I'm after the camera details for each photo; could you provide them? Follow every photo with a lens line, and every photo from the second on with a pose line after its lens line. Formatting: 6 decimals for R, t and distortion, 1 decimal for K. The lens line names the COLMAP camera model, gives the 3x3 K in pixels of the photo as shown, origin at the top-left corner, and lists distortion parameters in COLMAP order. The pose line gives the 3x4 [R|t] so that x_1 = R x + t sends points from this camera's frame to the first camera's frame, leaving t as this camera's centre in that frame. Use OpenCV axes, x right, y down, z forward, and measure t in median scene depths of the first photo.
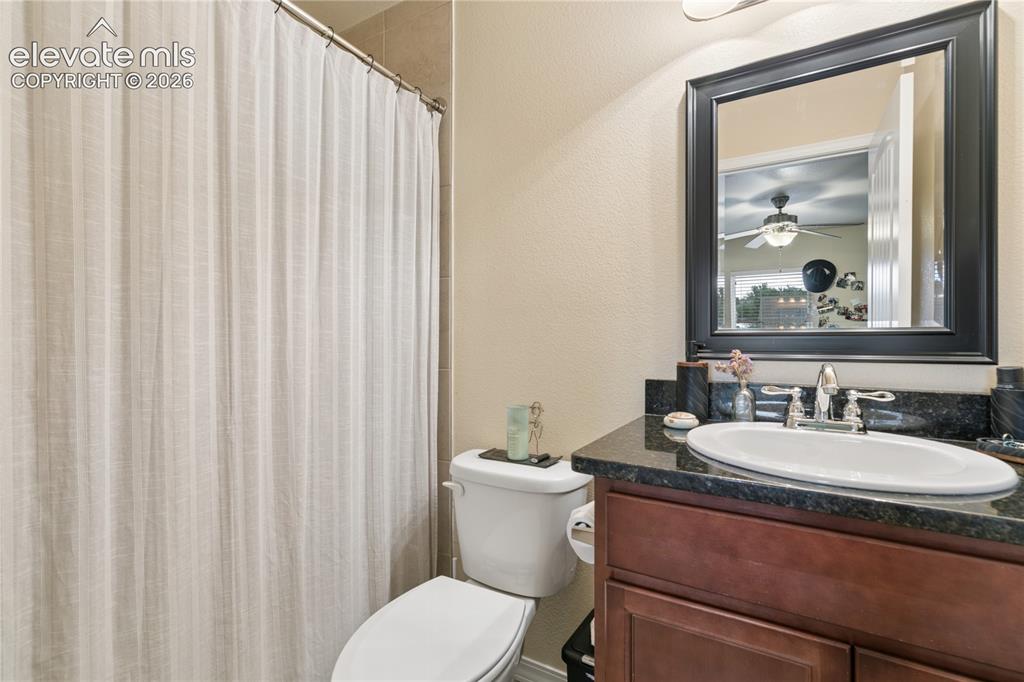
lens RADIAL K [[460.4, 0, 512.9], [0, 460.4, 340.4], [0, 0, 1]] dist [0.008695, -0.001128]
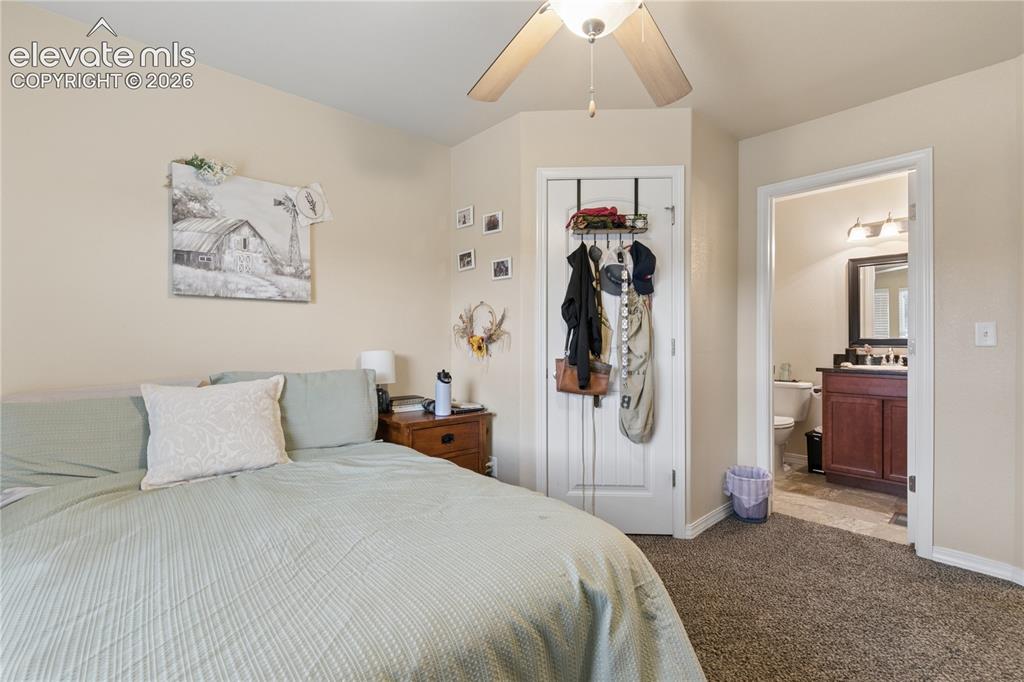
lens RADIAL K [[461.1, 0, 510.8], [0, 461.1, 341.9], [0, 0, 1]] dist [0.001777, 0.000197]
pose [[0.956556, 0.000342, -0.291550, -1.112465], [-0.000179, 1.000000, 0.000586, 0.001279], [0.291550, -0.000508, 0.956555, -3.272787]]
